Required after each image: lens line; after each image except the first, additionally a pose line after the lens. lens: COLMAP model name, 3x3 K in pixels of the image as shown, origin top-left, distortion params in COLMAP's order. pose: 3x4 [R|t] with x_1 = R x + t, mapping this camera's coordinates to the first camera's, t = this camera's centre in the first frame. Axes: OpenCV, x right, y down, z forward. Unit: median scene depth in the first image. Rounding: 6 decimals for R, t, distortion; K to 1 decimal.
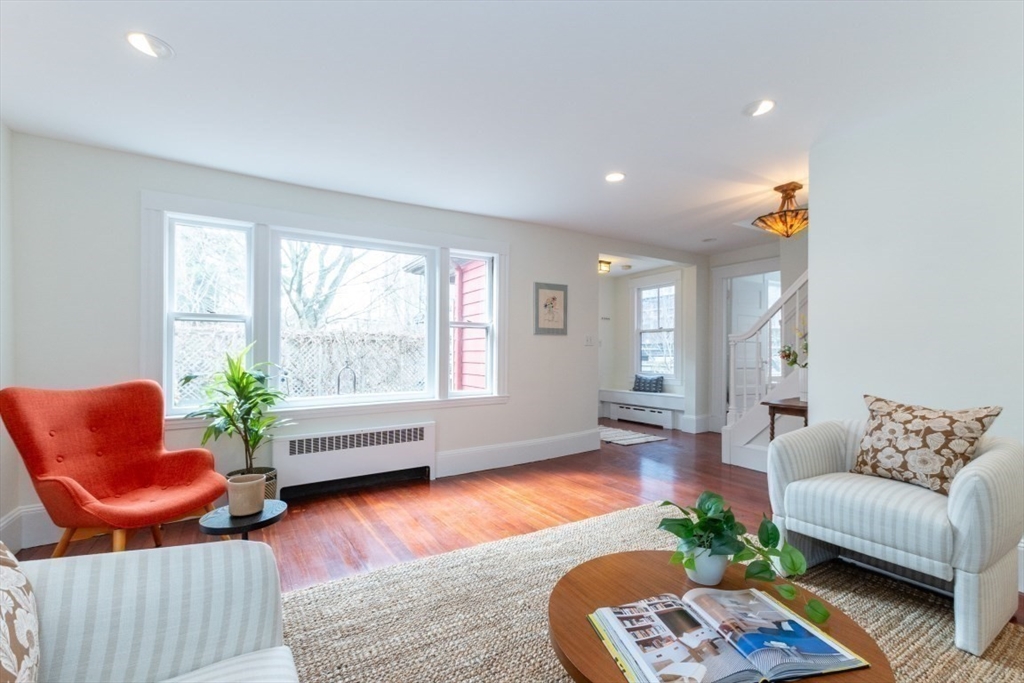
lens RADIAL K [[445.3, 0, 517.5], [0, 445.3, 347.3], [0, 0, 1]] dist [0.008145, -0.002512]
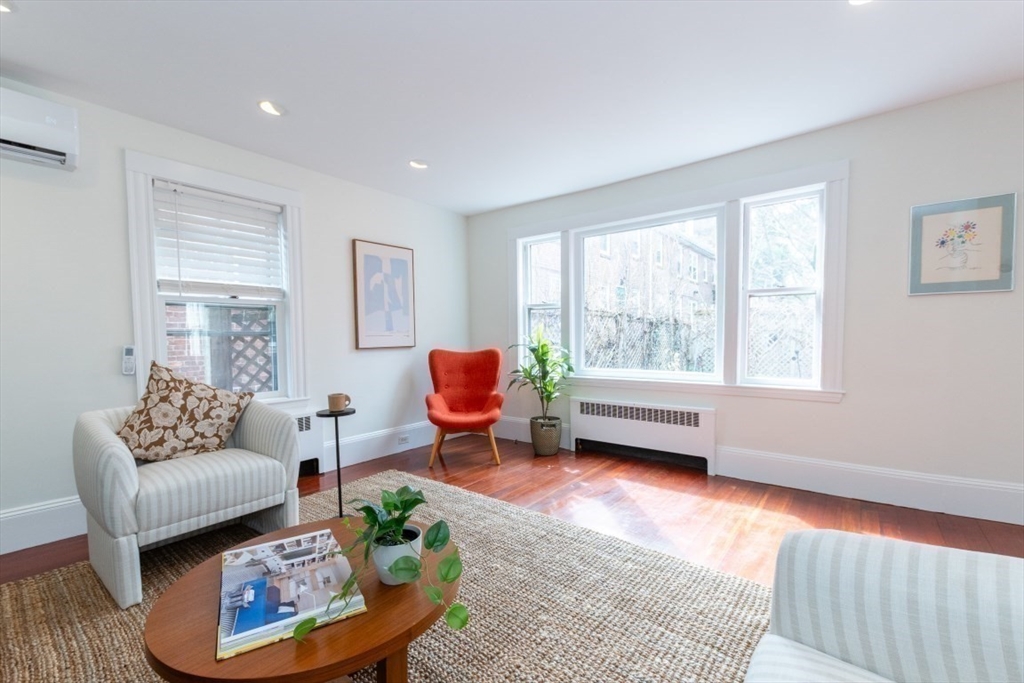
lens RADIAL K [[445.3, 0, 507.3], [0, 445.3, 345.5], [0, 0, 1]] dist [0.008145, -0.002512]
pose [[0.325981, 0.023052, -0.945095, 0.542817], [0.021451, 0.999265, 0.031772, 0.008105], [0.945133, -0.030630, 0.325247, 0.376022]]
